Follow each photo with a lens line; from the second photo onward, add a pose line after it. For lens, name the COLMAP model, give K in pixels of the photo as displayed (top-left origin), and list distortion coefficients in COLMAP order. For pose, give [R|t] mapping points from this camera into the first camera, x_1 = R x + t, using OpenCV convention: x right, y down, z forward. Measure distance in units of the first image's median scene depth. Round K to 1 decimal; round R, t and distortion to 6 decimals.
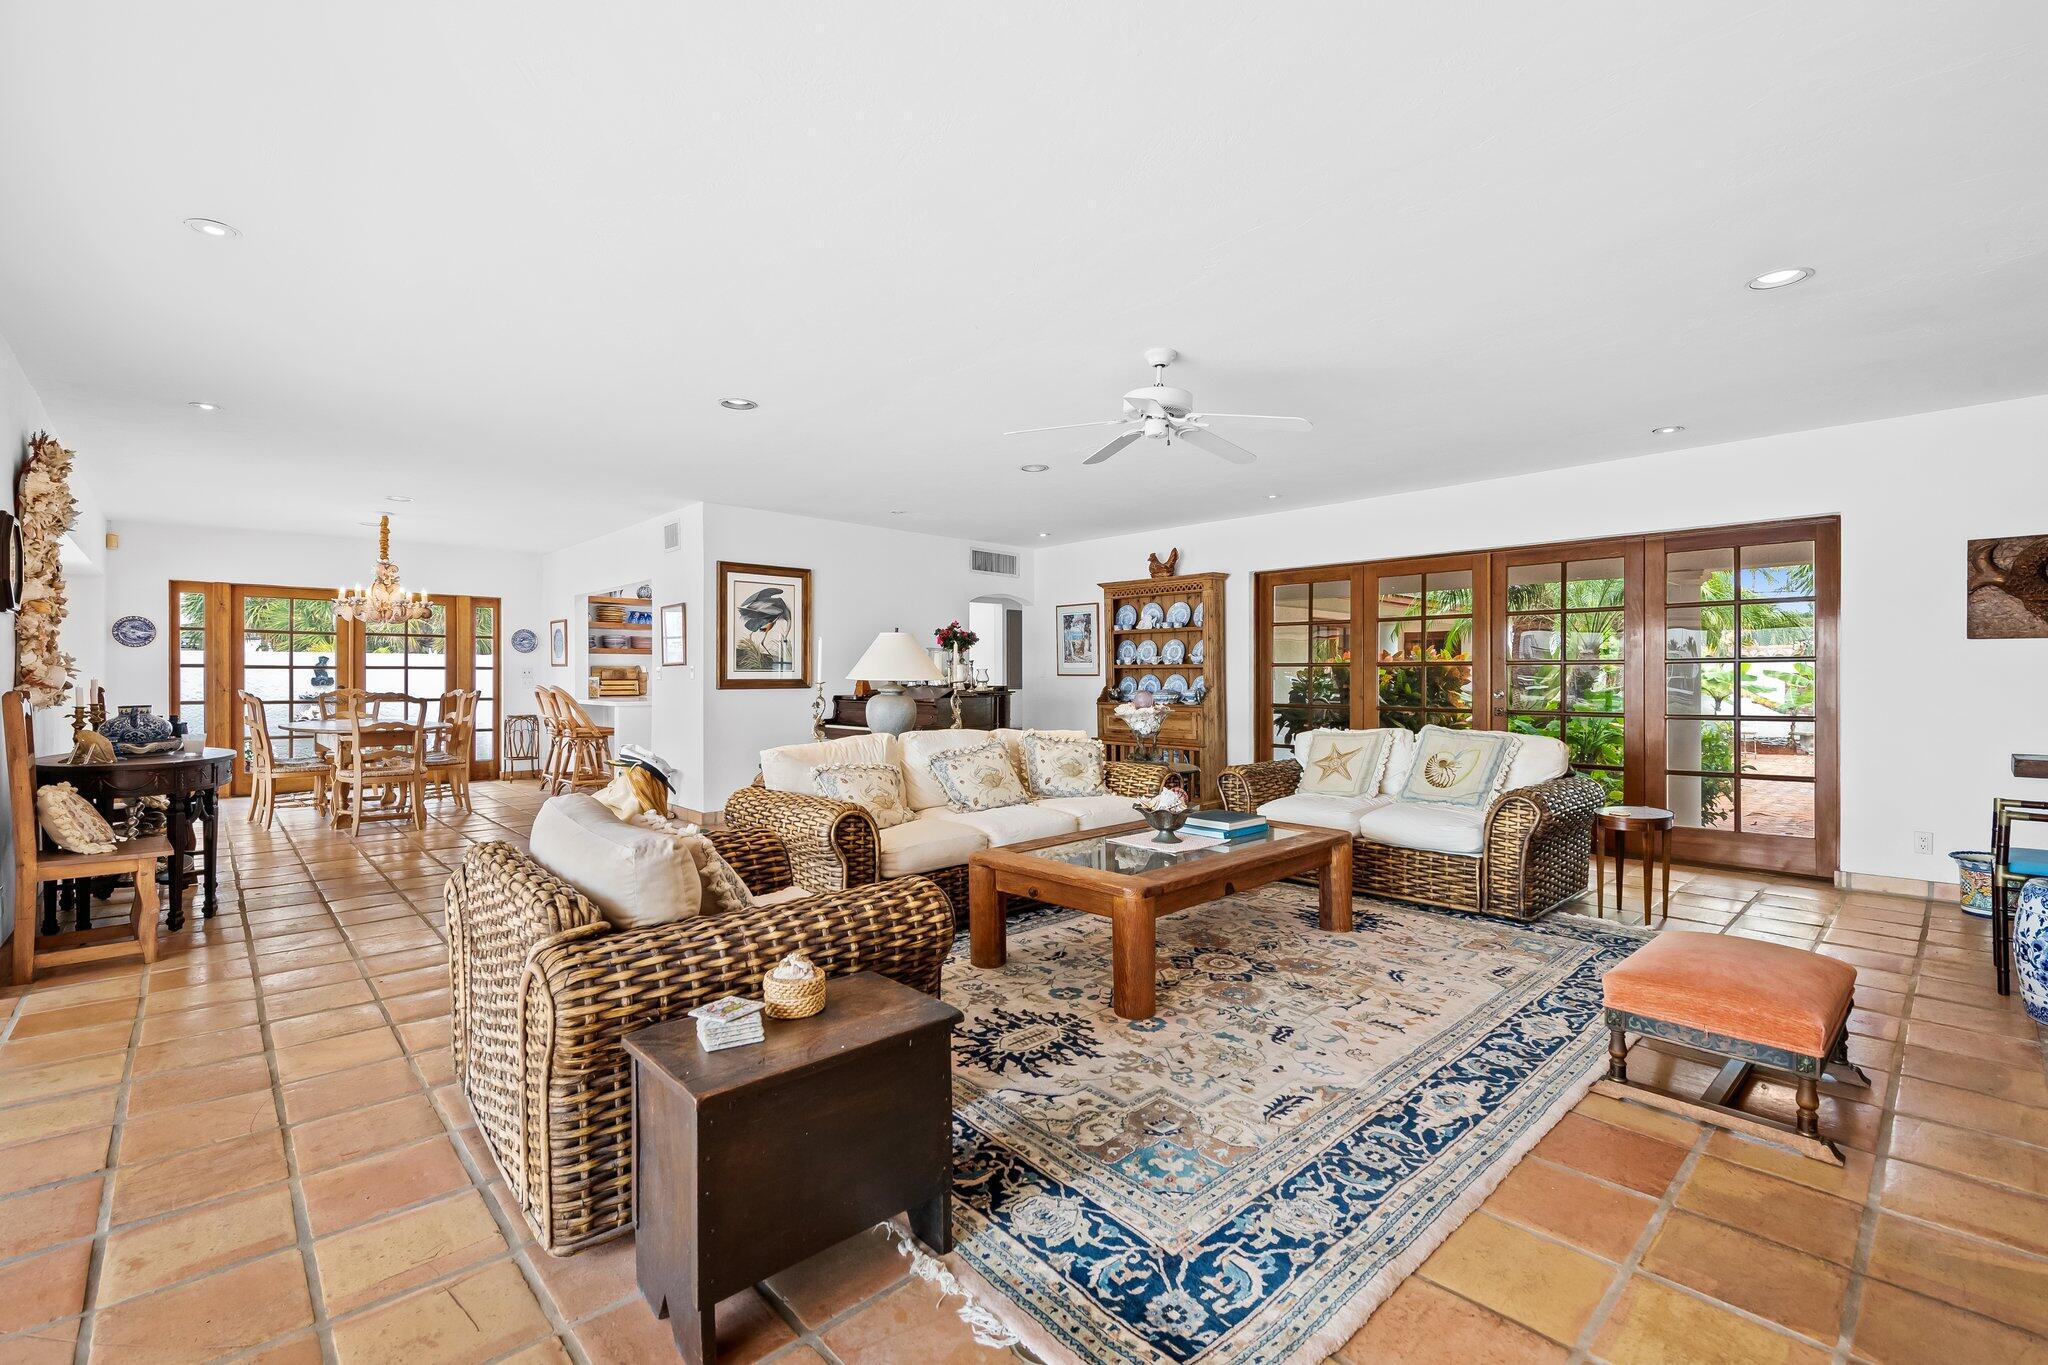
lens RADIAL K [[898.9, 0, 1028.8], [0, 898.9, 672.7], [0, 0, 1]] dist [0.004349, 0.000648]
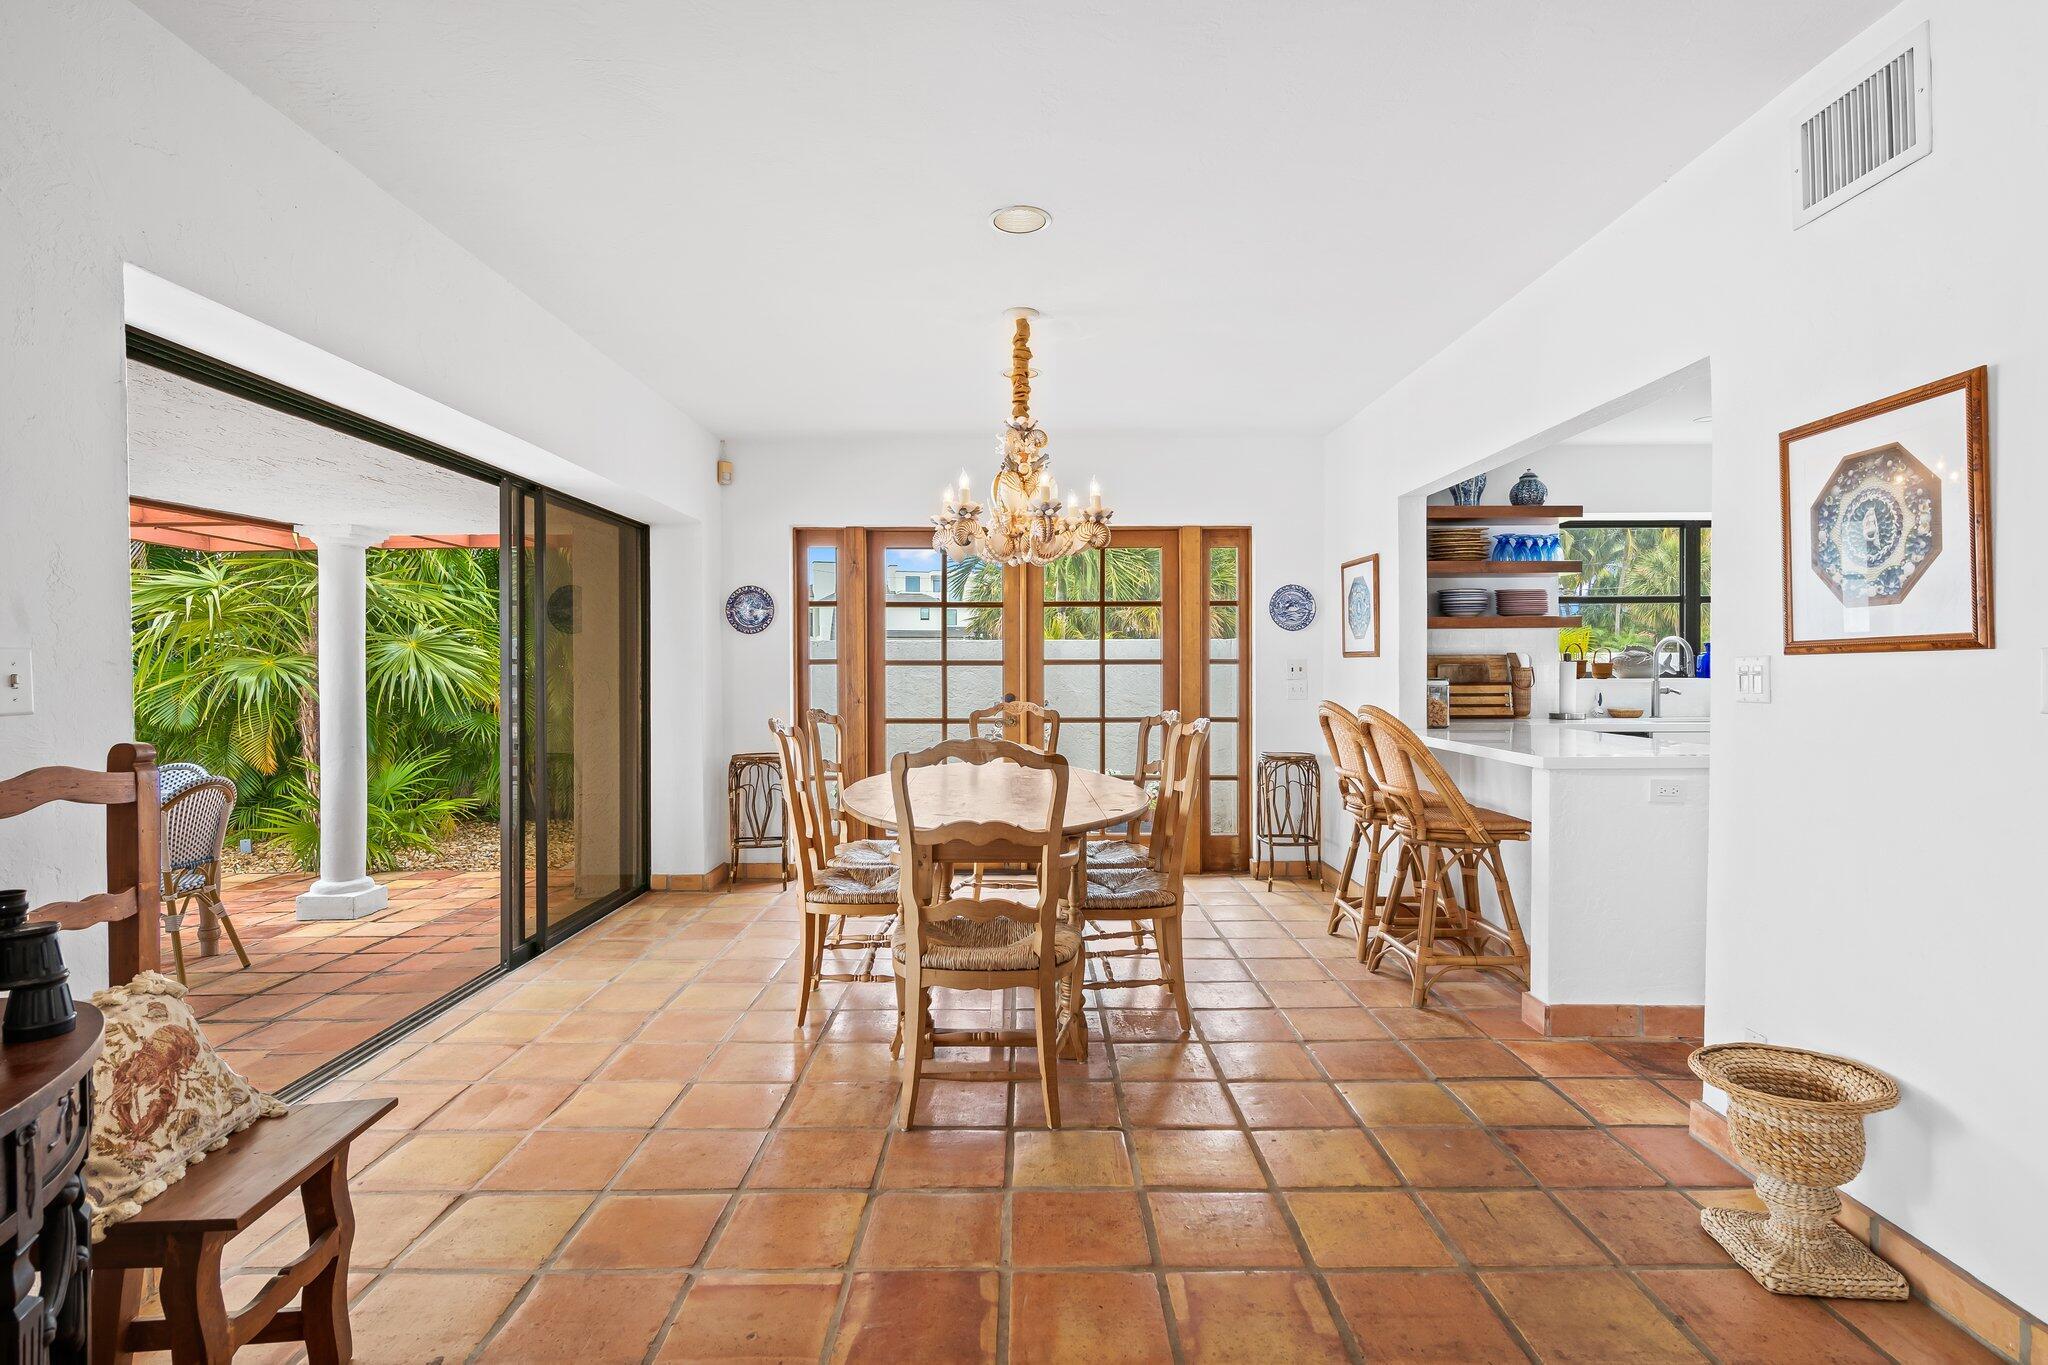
lens RADIAL K [[1003.0, 0, 1019.1], [0, 1003.0, 681.7], [0, 0, 1]] dist [0.003036, 0.000045]
pose [[0.731146, 0.008053, -0.682173, -0.296430], [0.006396, 0.999805, 0.018657, -0.005165], [0.682191, -0.018004, 0.730952, 0.497002]]
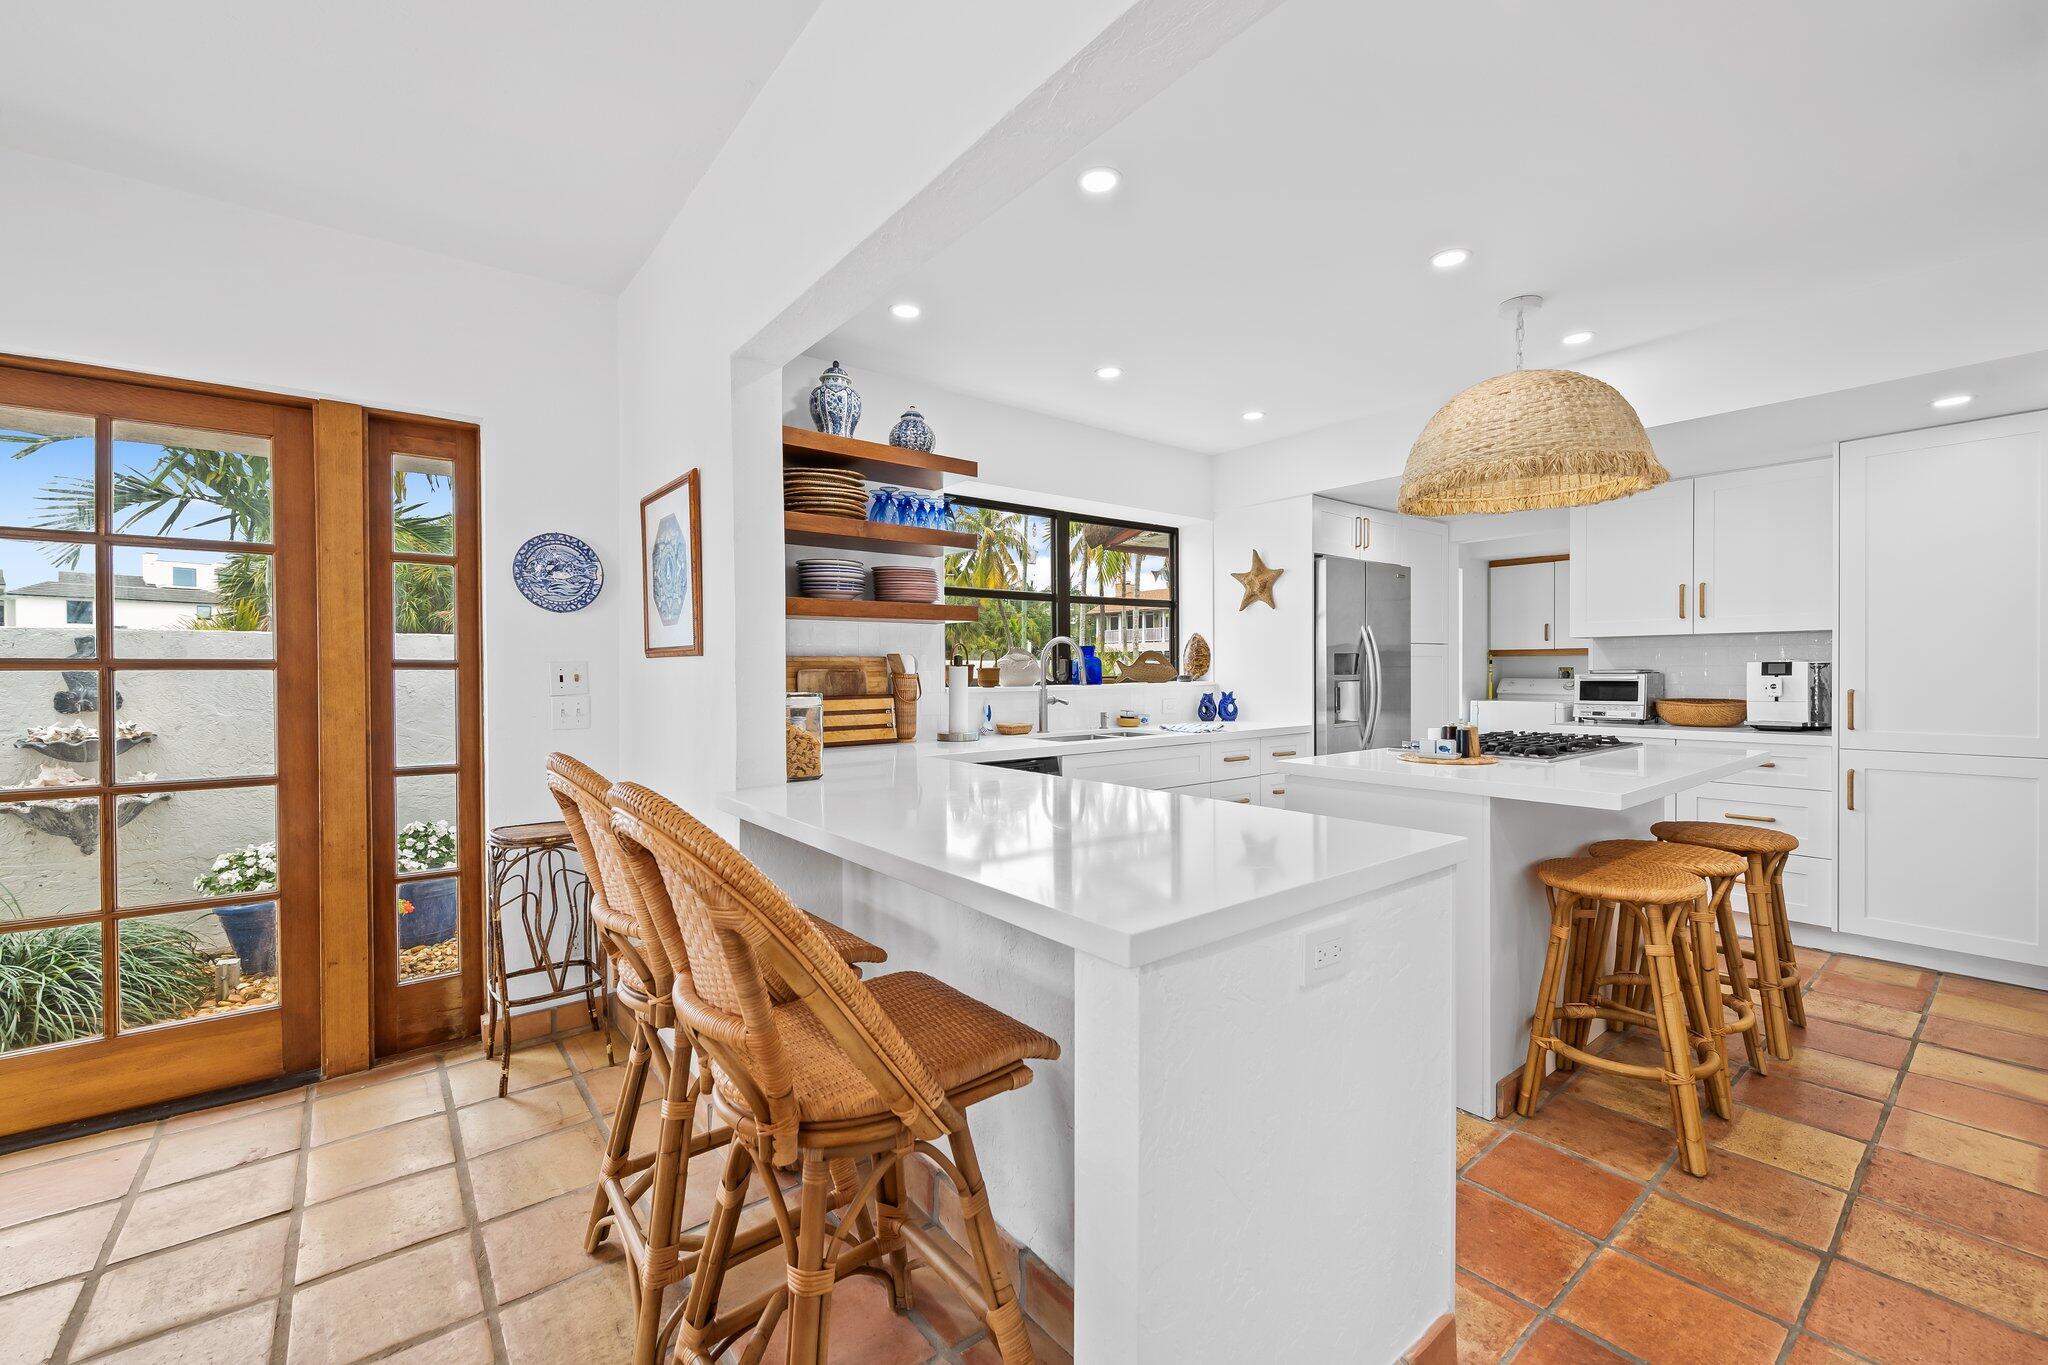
lens RADIAL K [[841.9, 0, 1032.0], [0, 841.9, 676.8], [0, 0, 1]] dist [0.000244, 0.000154]
pose [[0.997588, -0.005093, -0.069219, -0.399387], [0.005891, 0.999918, 0.011330, -0.003178], [0.069156, -0.011710, 0.997537, 0.759658]]
